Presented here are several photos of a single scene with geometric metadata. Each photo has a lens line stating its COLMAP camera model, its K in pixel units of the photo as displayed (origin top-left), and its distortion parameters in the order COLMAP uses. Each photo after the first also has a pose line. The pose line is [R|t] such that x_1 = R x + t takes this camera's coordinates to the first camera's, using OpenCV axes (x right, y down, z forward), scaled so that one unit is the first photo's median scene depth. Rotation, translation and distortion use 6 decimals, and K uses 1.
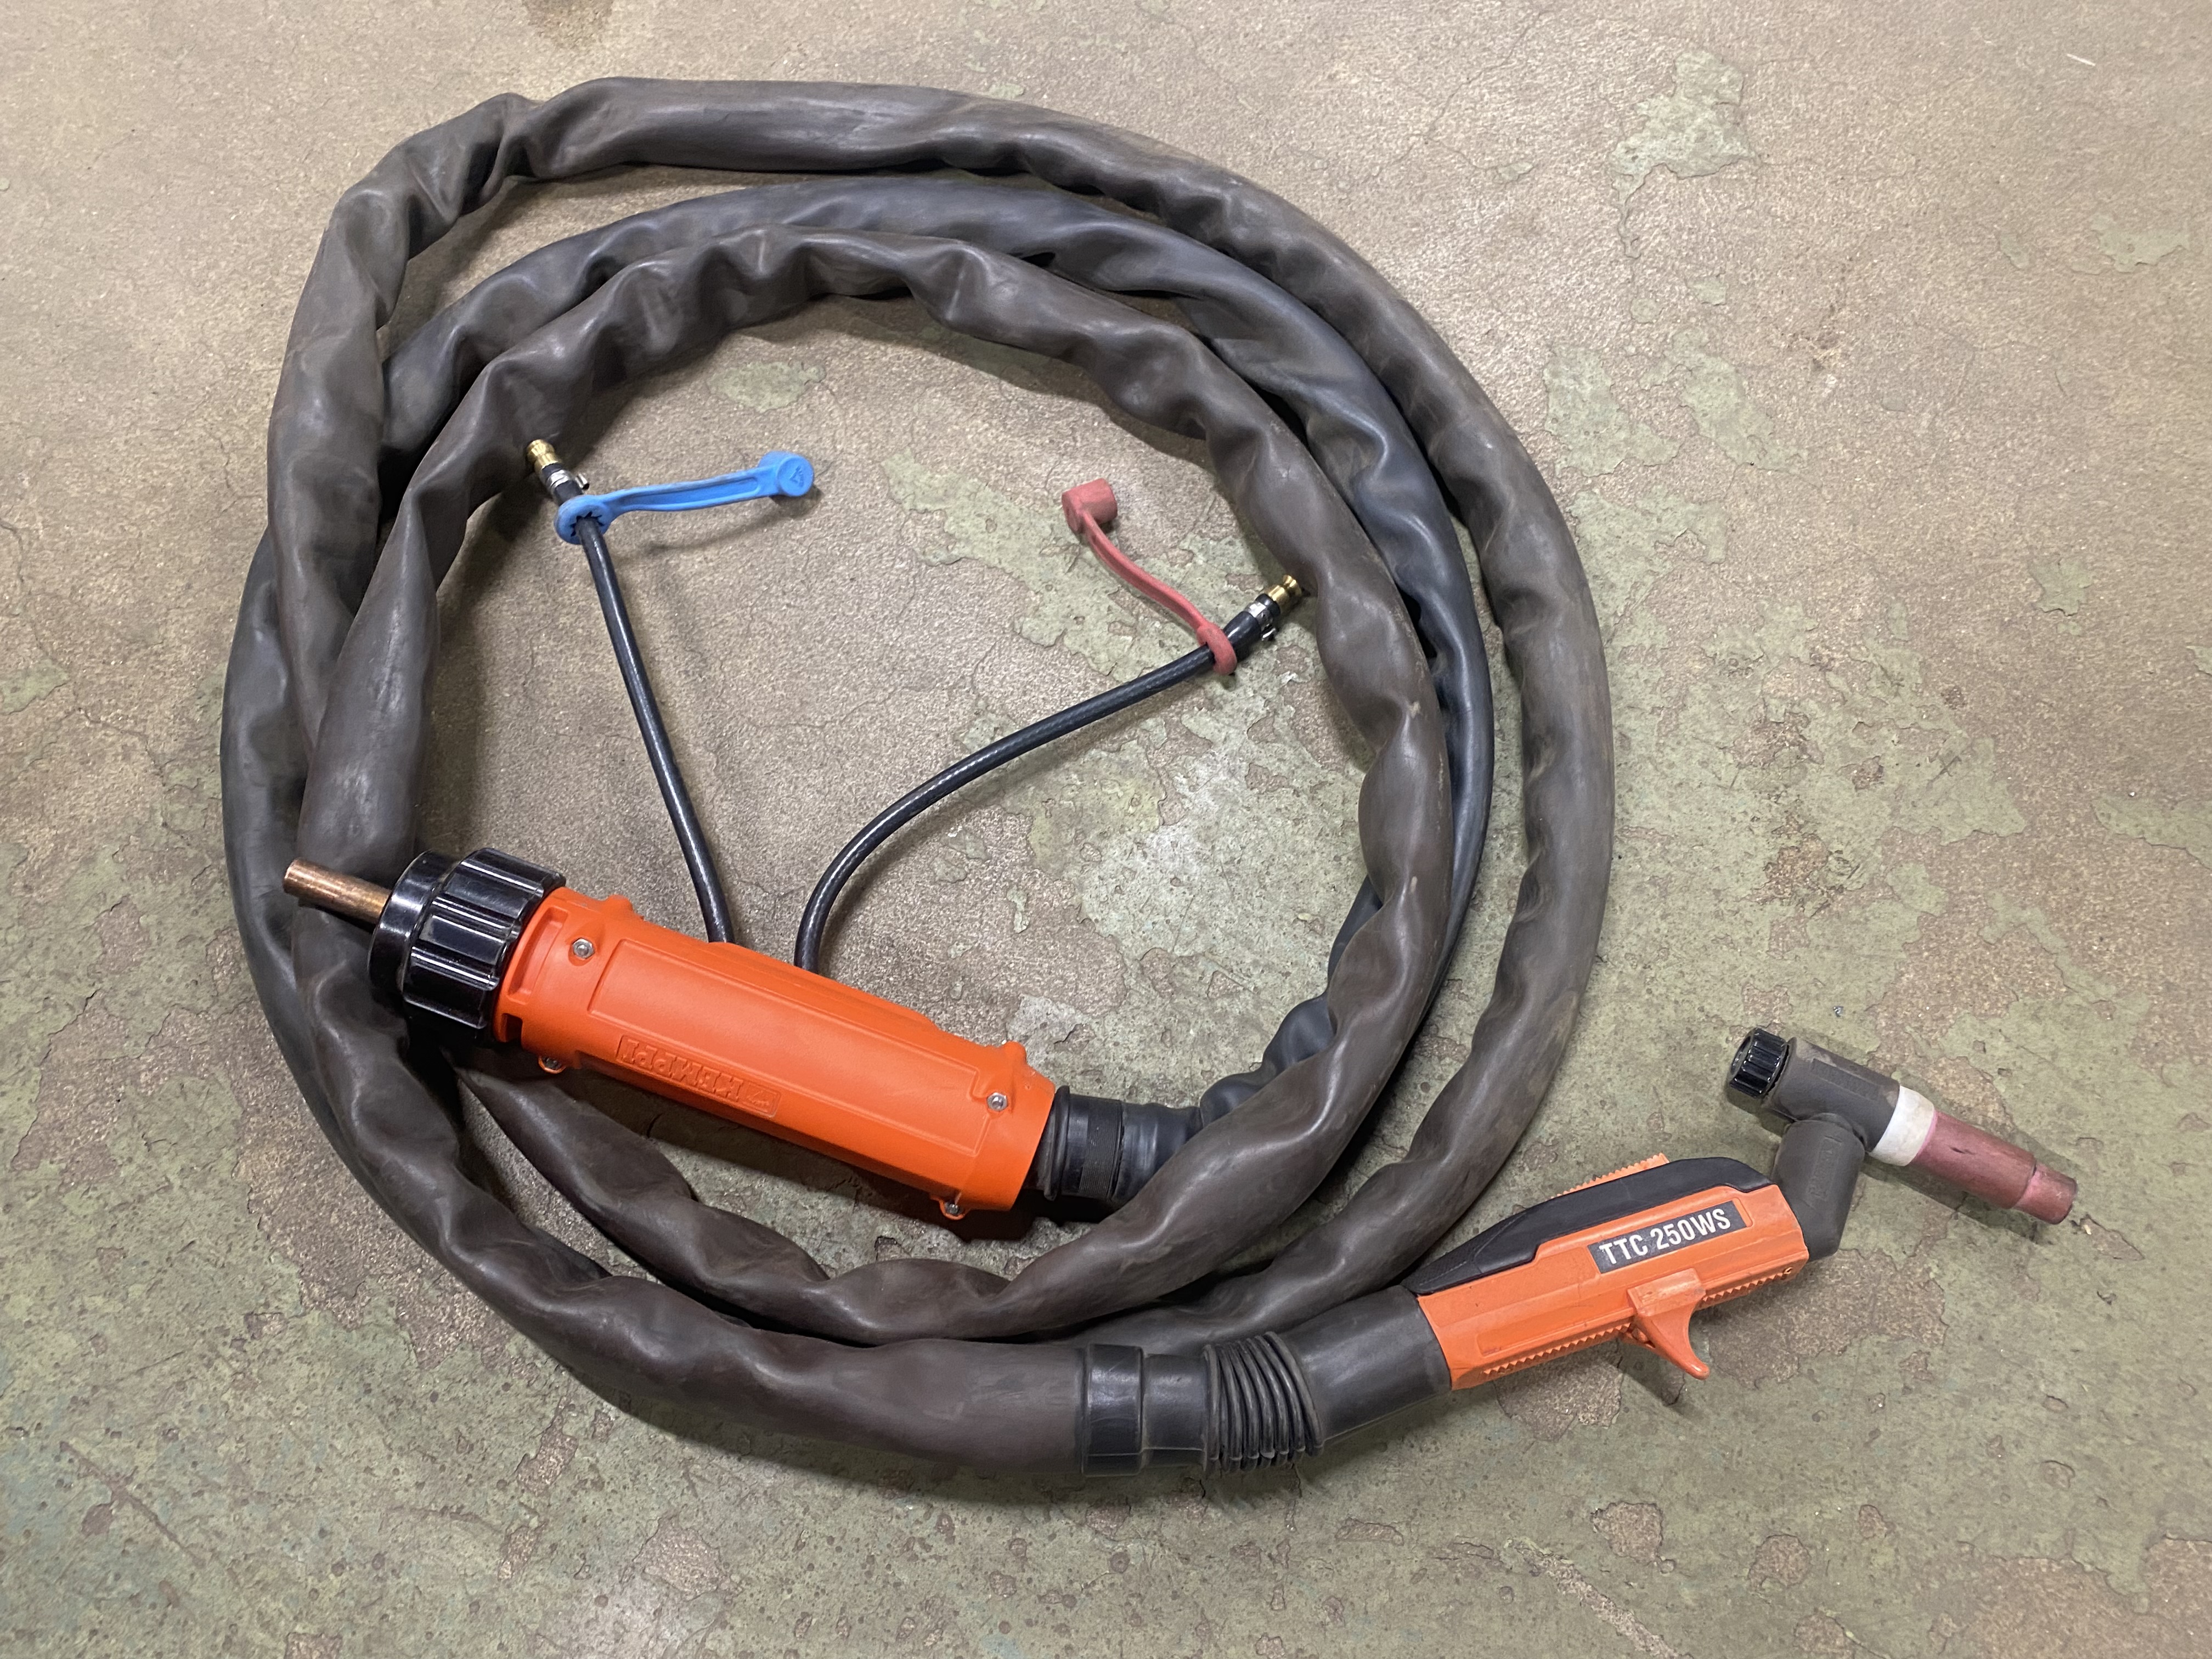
lens RADIAL K [[1707.3, 0, 1106.0], [0, 1707.3, 829.5], [0, 0, 1]] dist [-0.004334, 0.005049]
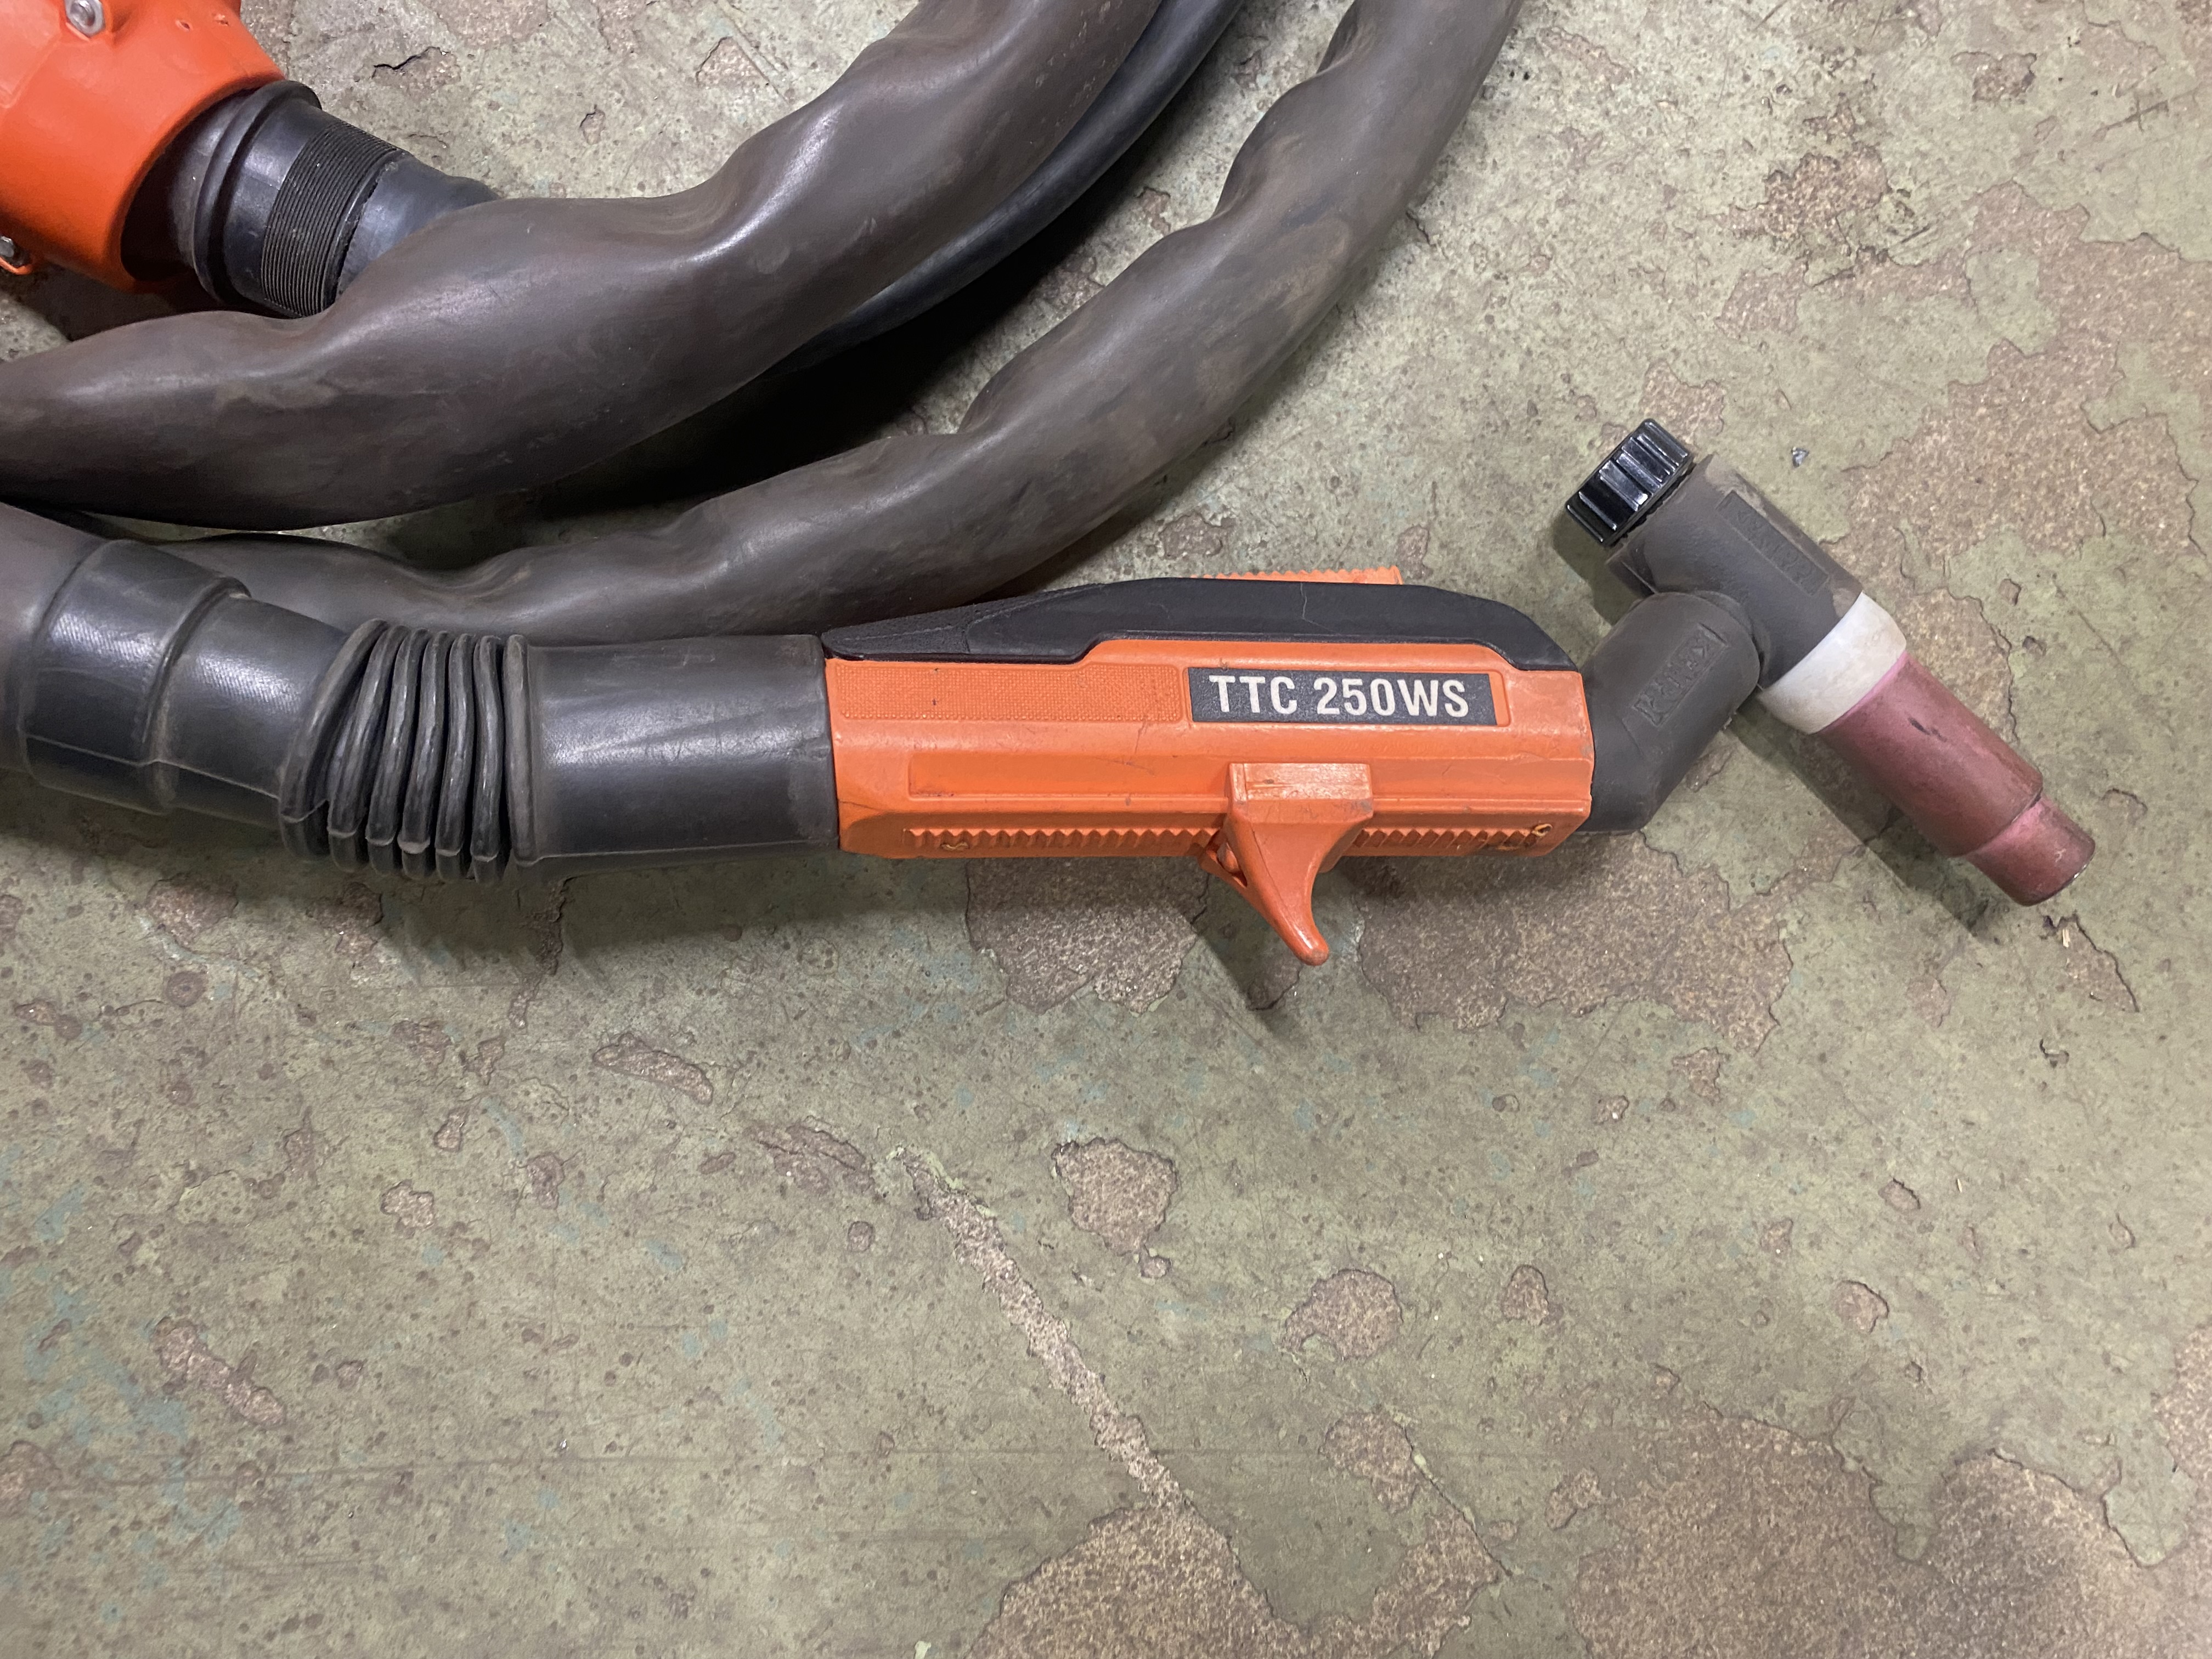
lens RADIAL K [[1822.3, 0, 1100.3], [0, 1822.3, 798.9], [0, 0, 1]] dist [-0.003641, -0.005929]
pose [[0.953936, 0.287294, 0.086424, 0.214439], [-0.299032, 0.933773, 0.196589, 0.175989], [-0.024222, -0.213377, 0.976670, 0.448700]]
